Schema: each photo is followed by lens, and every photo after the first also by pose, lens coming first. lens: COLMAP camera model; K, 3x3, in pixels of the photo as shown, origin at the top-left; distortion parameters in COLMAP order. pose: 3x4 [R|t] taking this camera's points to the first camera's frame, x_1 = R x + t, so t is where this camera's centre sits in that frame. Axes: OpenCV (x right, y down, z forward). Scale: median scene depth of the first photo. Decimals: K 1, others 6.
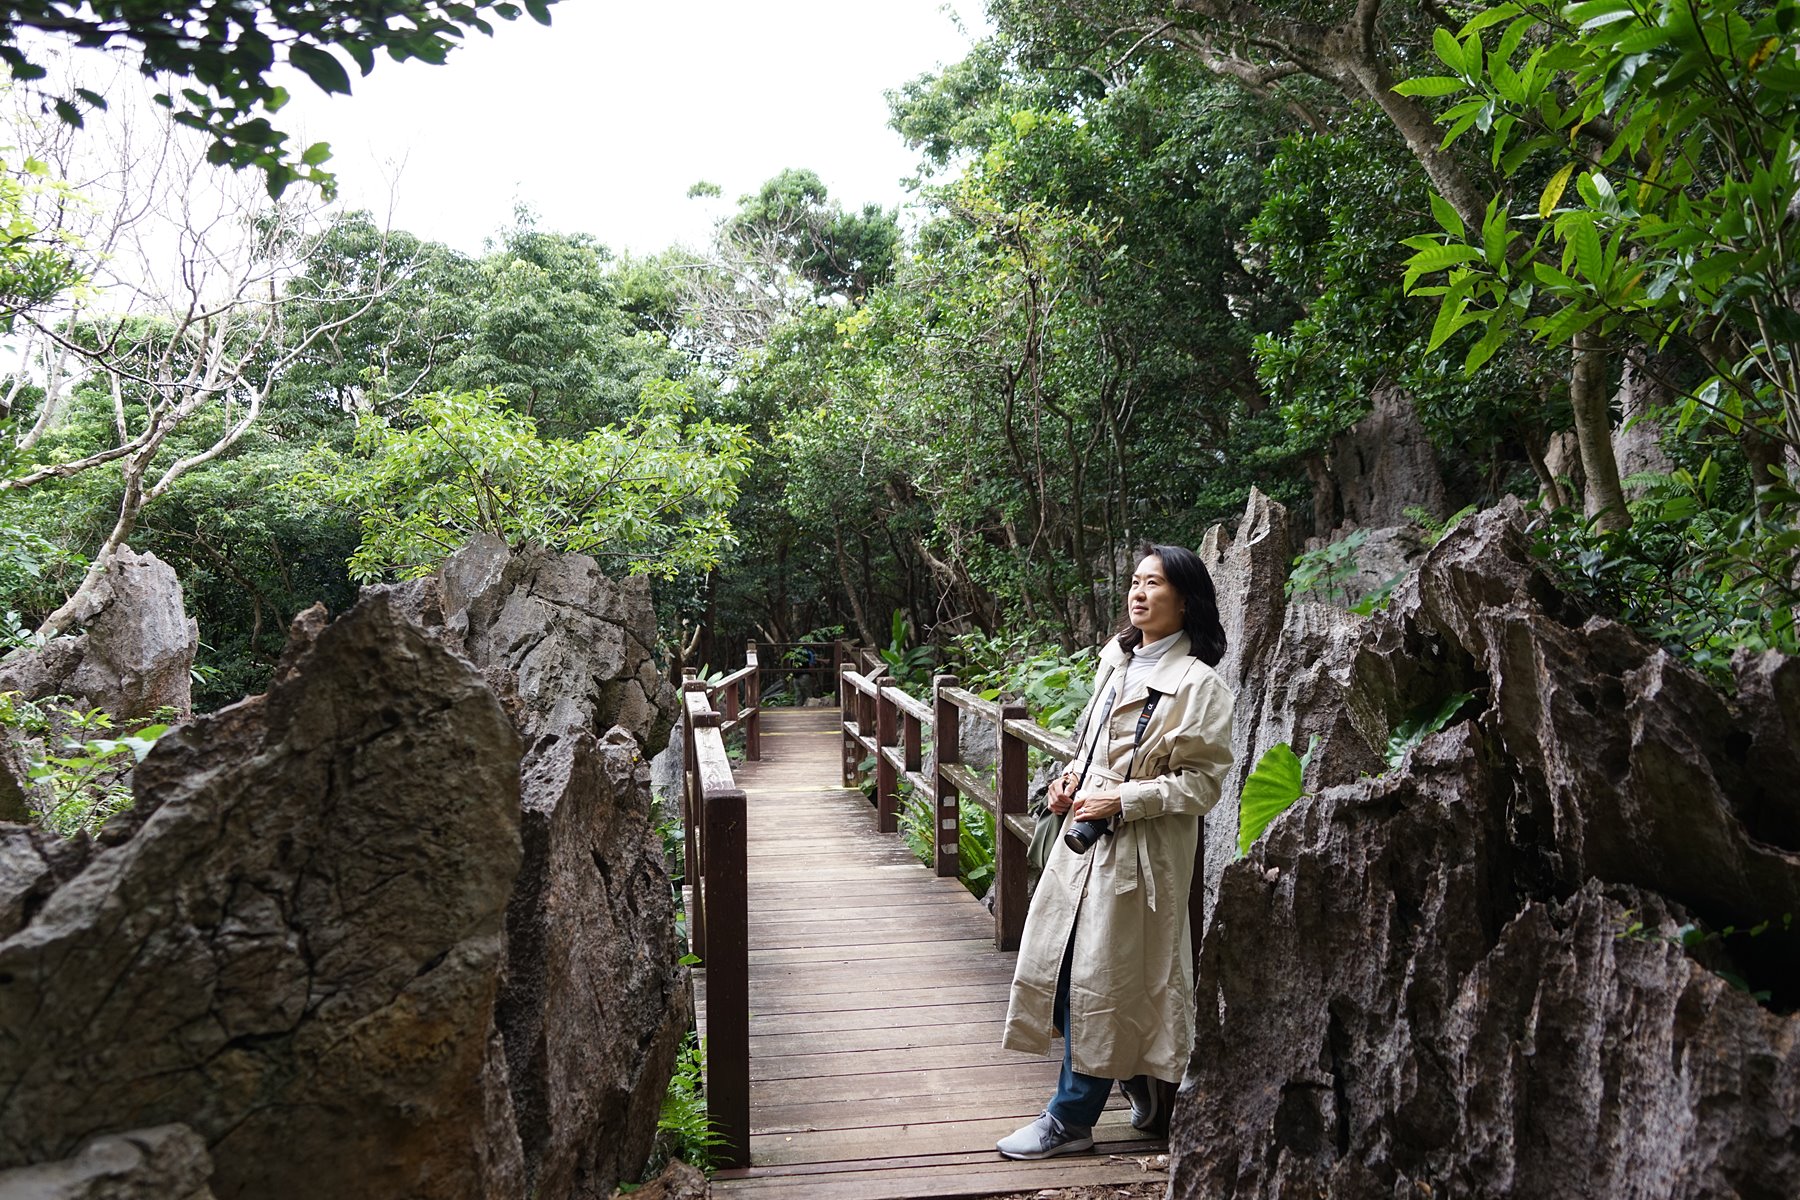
lens RADIAL K [[1506.7, 0, 896.3], [0, 1506.7, 605.5], [0, 0, 1]] dist [0.007280, 0.010829]
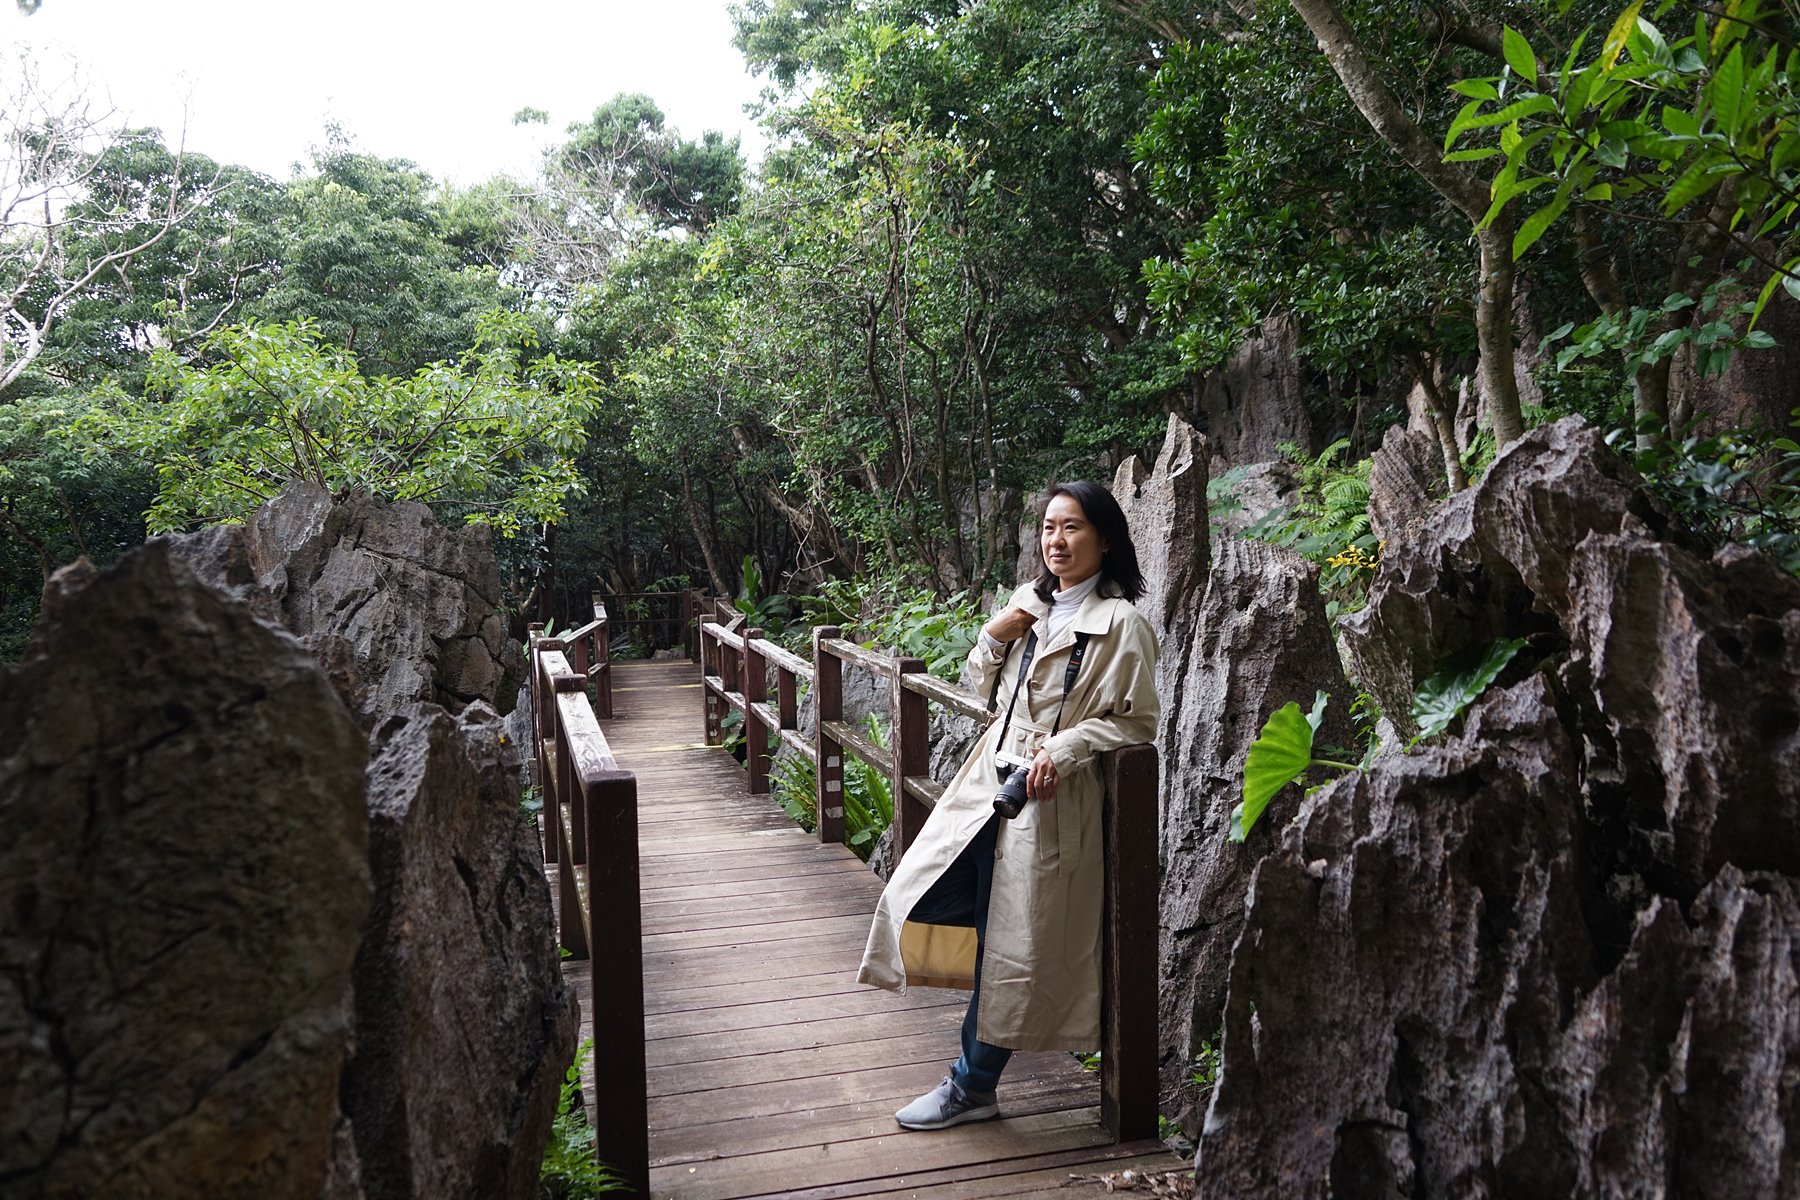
lens RADIAL K [[1501.7, 0, 899.0], [0, 1501.7, 604.6], [0, 0, 1]] dist [0.017359, -0.006605]
pose [[0.993855, -0.021985, 0.108487, -0.044537], [0.018157, 0.999181, 0.036148, 0.001509], [-0.109193, -0.033956, 0.993440, 0.158275]]
